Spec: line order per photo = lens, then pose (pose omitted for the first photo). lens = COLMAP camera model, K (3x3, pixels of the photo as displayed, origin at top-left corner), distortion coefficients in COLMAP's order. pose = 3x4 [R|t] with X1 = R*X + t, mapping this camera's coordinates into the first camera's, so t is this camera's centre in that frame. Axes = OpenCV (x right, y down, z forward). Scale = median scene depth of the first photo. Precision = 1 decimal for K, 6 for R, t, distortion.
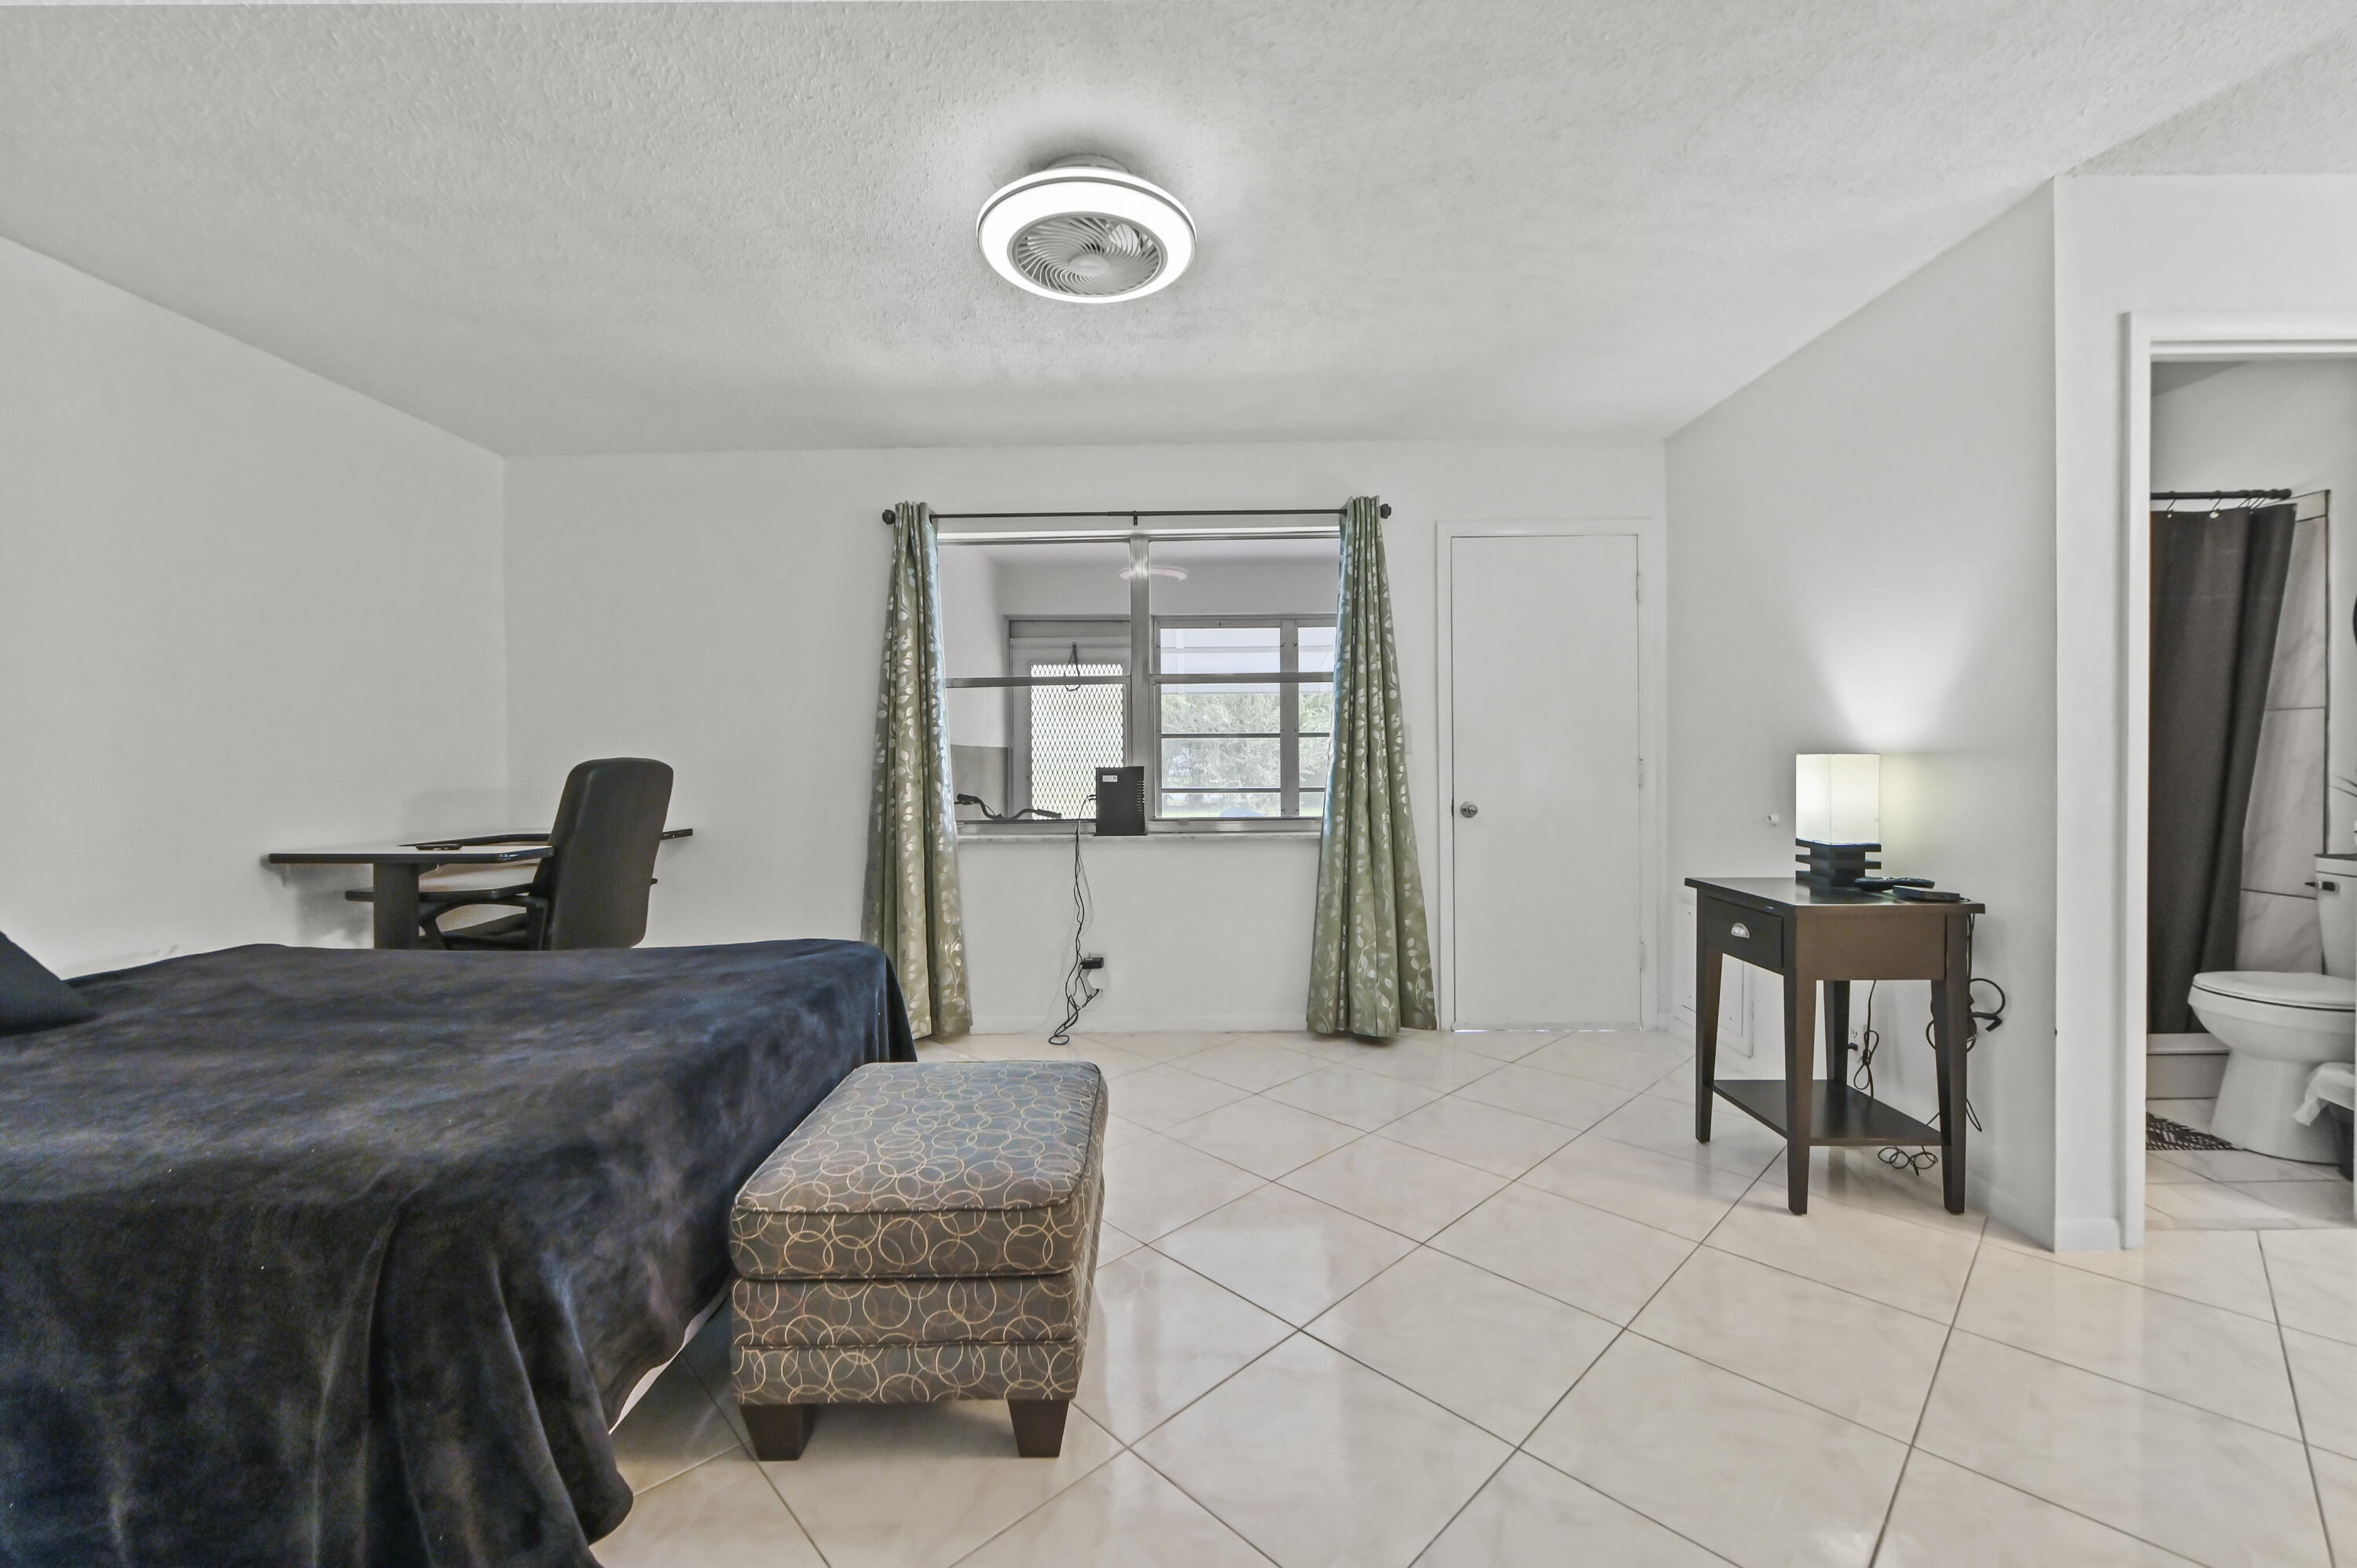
lens RADIAL K [[970.4, 0, 1178.9], [0, 970.4, 780.7], [0, 0, 1]] dist [-0.008070, 0.000819]
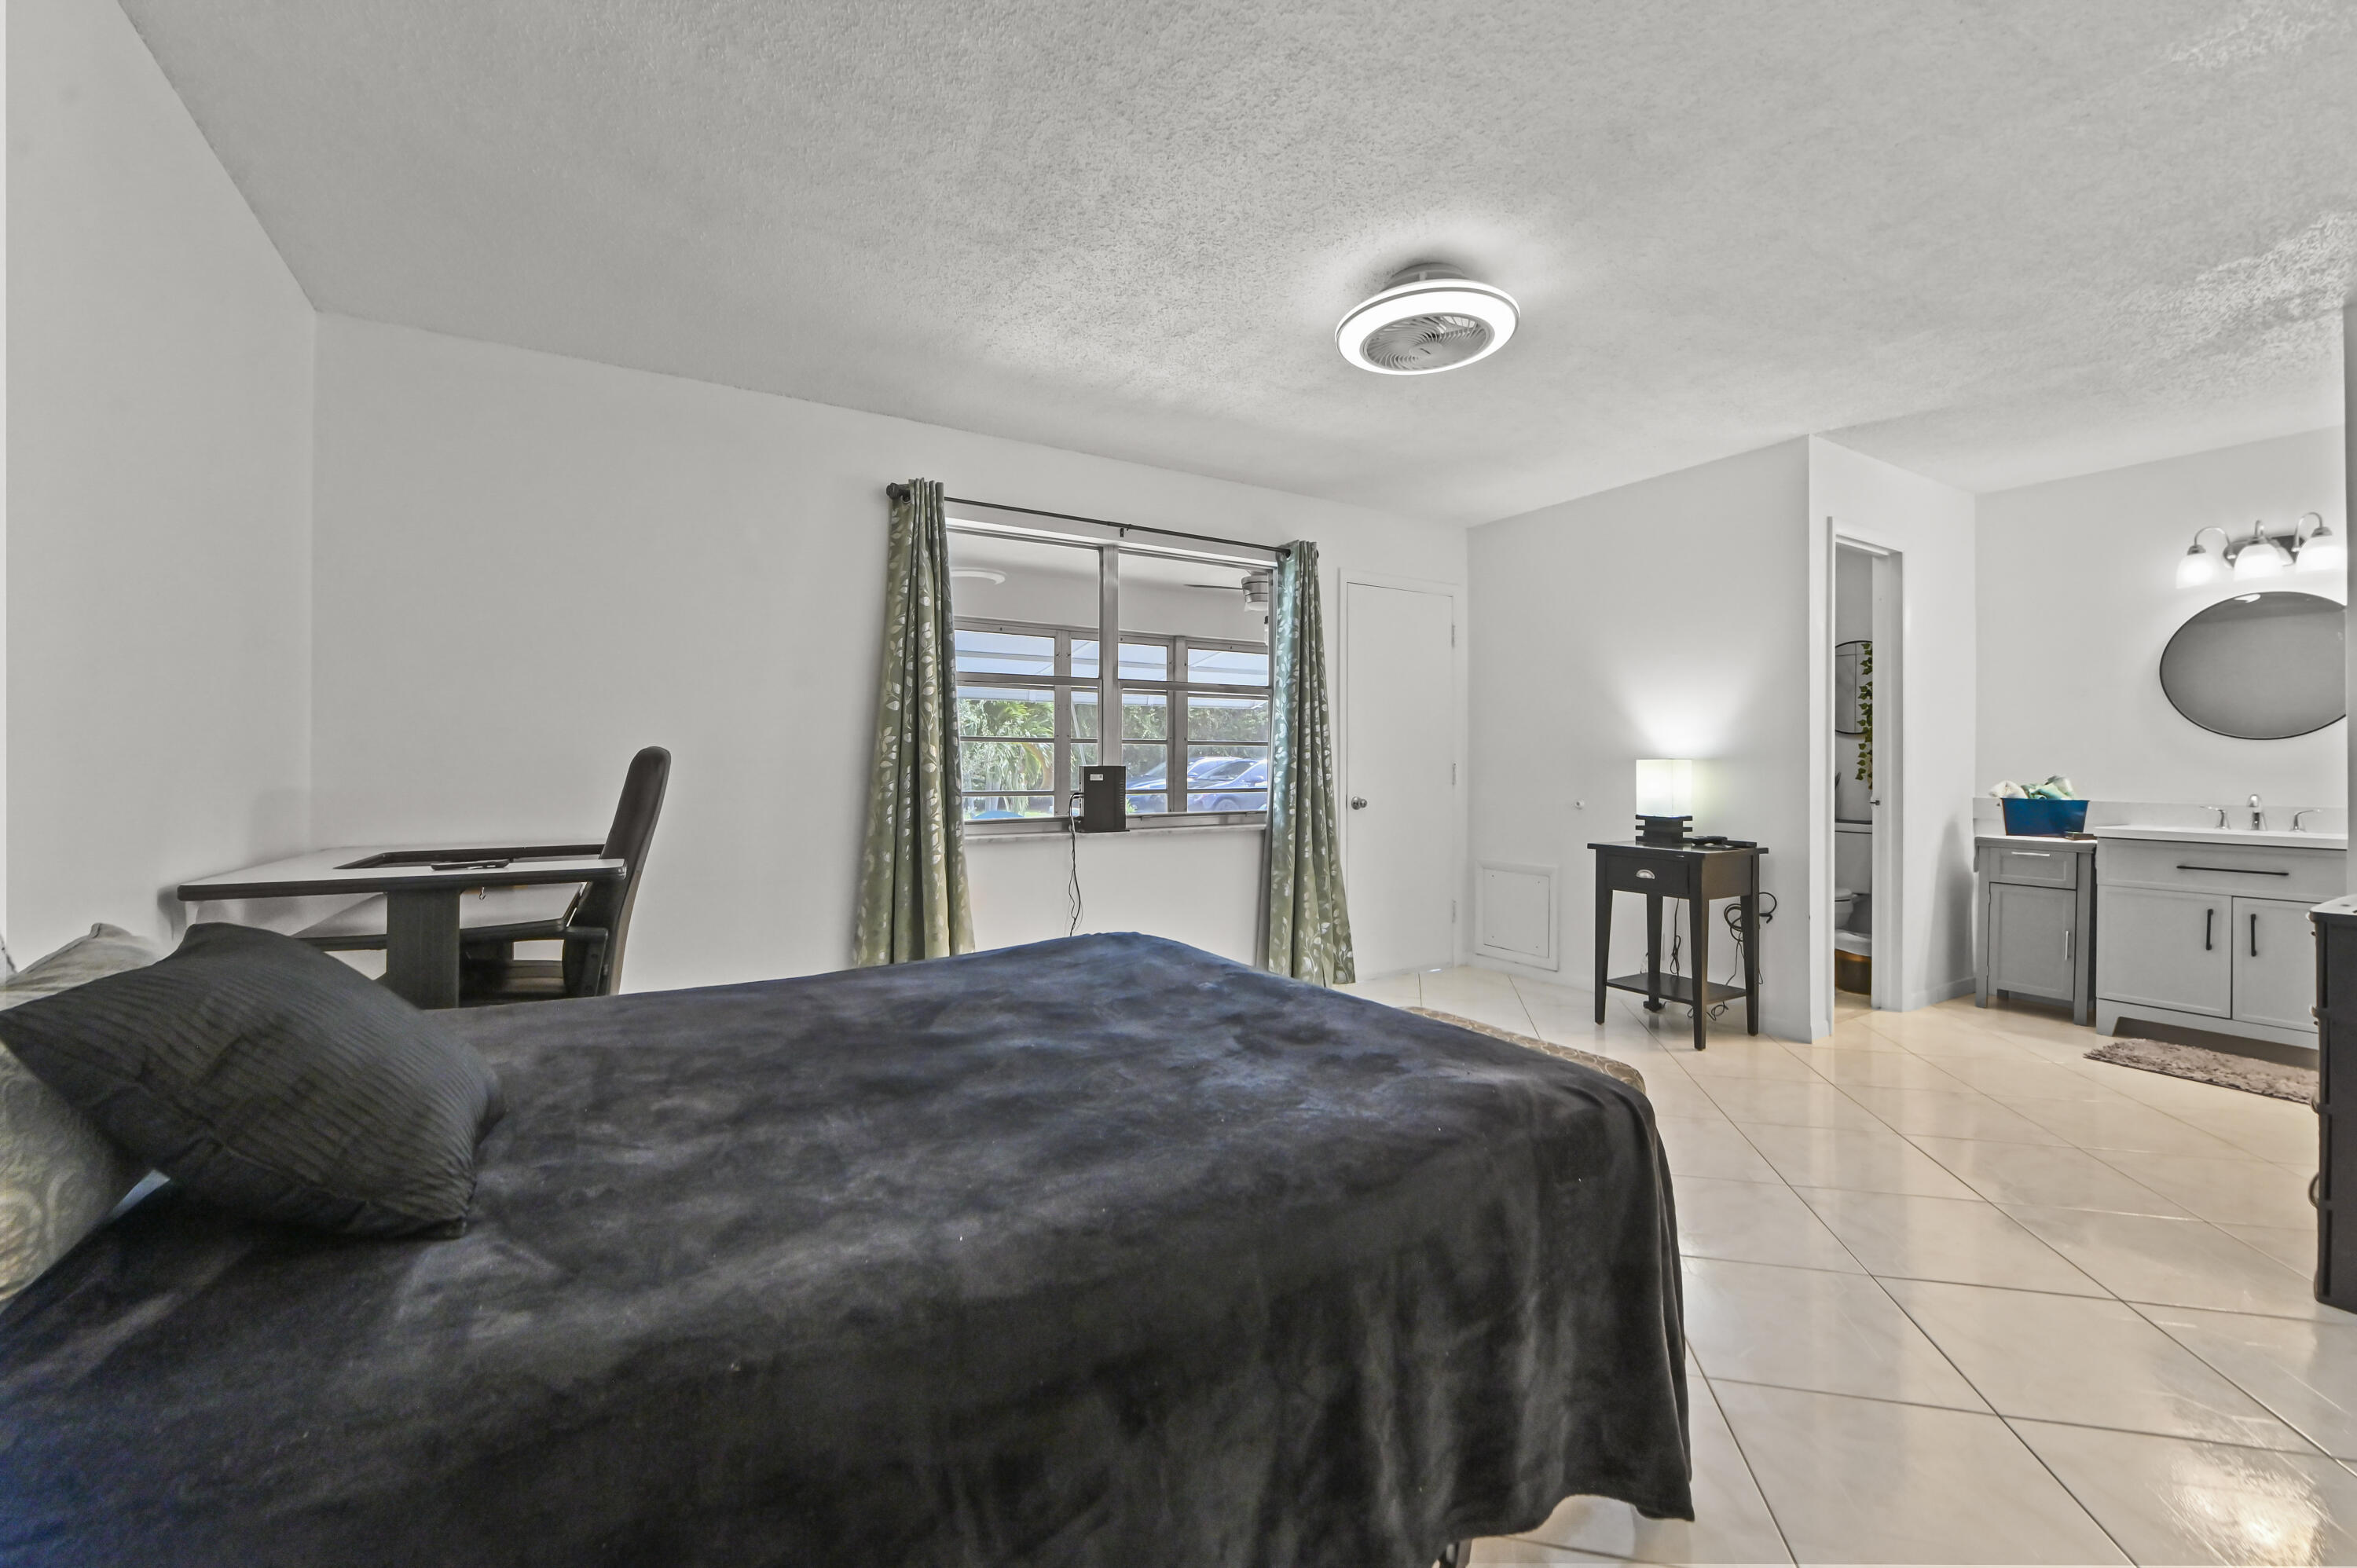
lens RADIAL K [[970.4, 0, 1196.1], [0, 970.4, 769.1], [0, 0, 1]] dist [-0.008070, 0.000819]
pose [[0.833283, 0.007060, 0.552801, -0.581439], [0.006295, 0.999732, -0.022257, 0.013496], [-0.552810, 0.022026, 0.833016, 0.086195]]
